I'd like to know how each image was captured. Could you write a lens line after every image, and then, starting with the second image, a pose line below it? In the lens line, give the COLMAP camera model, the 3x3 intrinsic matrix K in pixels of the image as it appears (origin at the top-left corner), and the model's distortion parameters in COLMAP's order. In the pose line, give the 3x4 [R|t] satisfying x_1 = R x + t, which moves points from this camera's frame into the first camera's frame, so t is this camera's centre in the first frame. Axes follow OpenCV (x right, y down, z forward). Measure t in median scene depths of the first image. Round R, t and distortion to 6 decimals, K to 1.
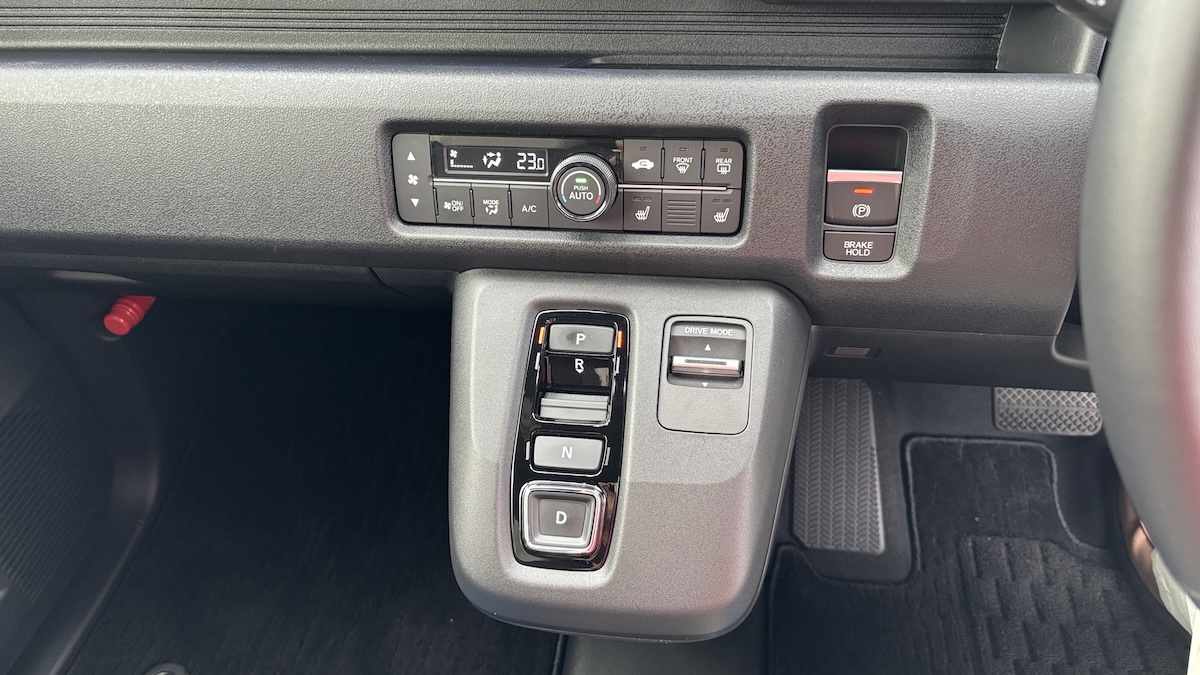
lens RADIAL K [[947.6, 0, 616.8], [0, 947.6, 357.9], [0, 0, 1]] dist [0.047455, -0.061942]
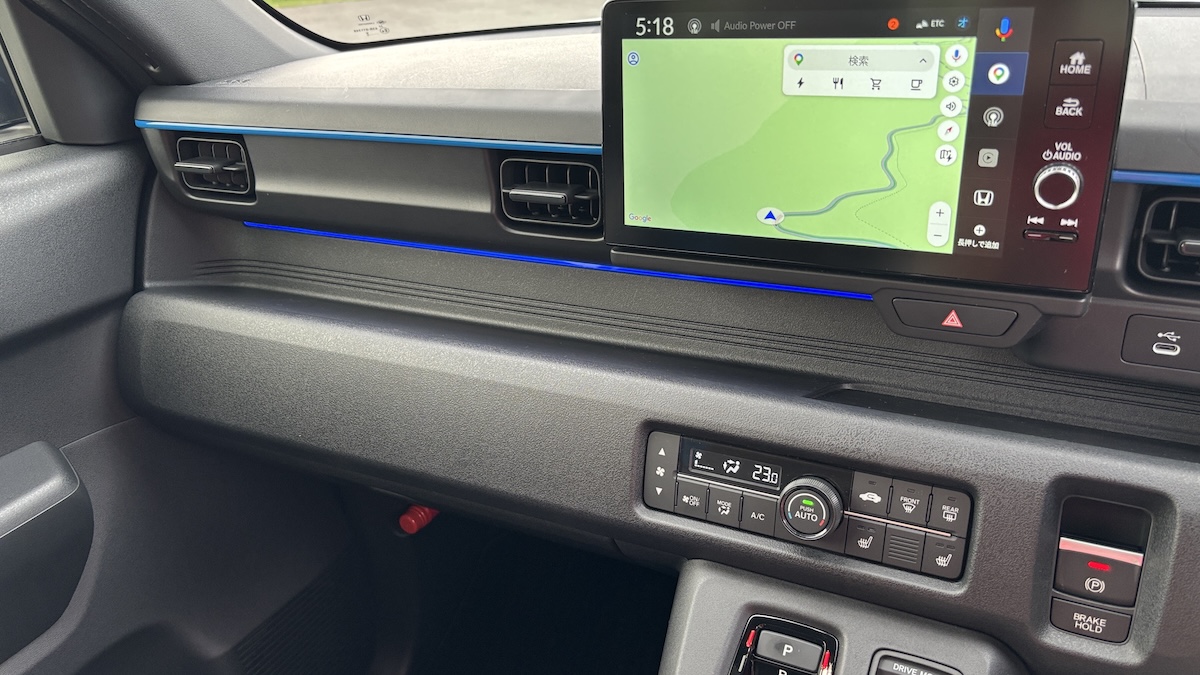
lens RADIAL K [[947.6, 0, 600.2], [0, 947.6, 339.2], [0, 0, 1]] dist [0.047455, -0.061942]
pose [[0.940393, 0.123803, -0.316756, 0.056361], [-0.200561, 0.954072, -0.222536, -0.071515], [0.274657, 0.272800, 0.922032, -0.104547]]
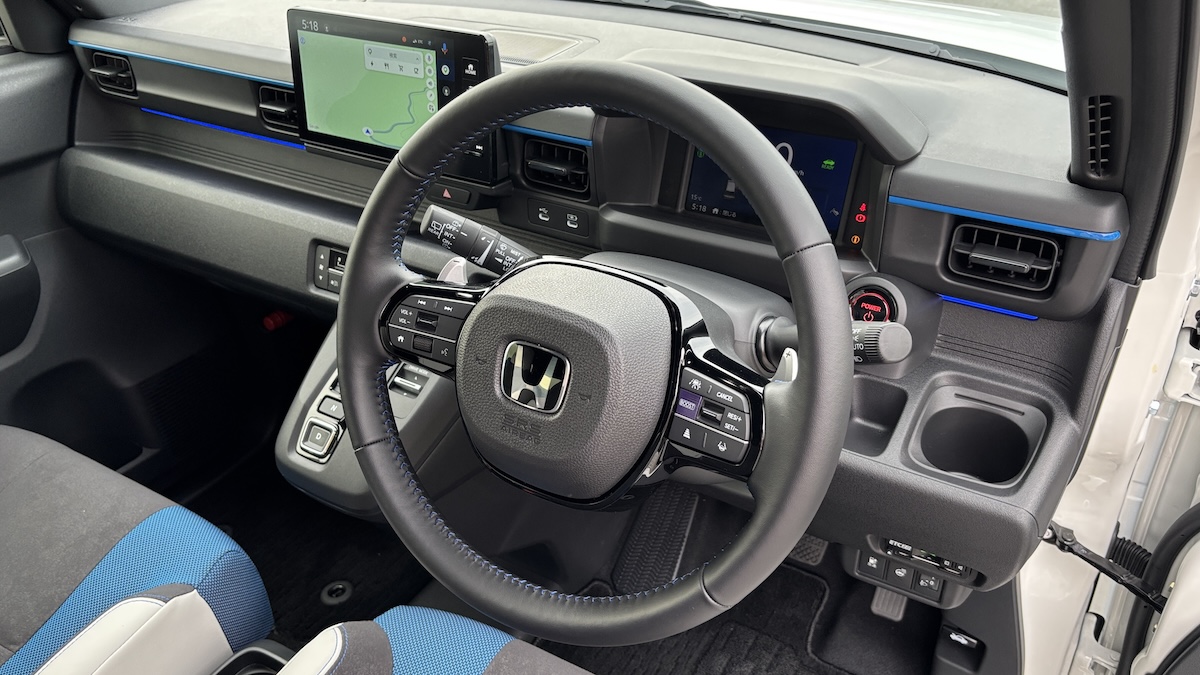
lens RADIAL K [[947.6, 0, 596.7], [0, 947.6, 341.3], [0, 0, 1]] dist [0.047455, -0.061942]
pose [[0.912694, 0.235460, -0.333989, 1.072207], [-0.285613, 0.952094, -0.109277, 0.024212], [0.292259, 0.195128, 0.936221, -0.750532]]
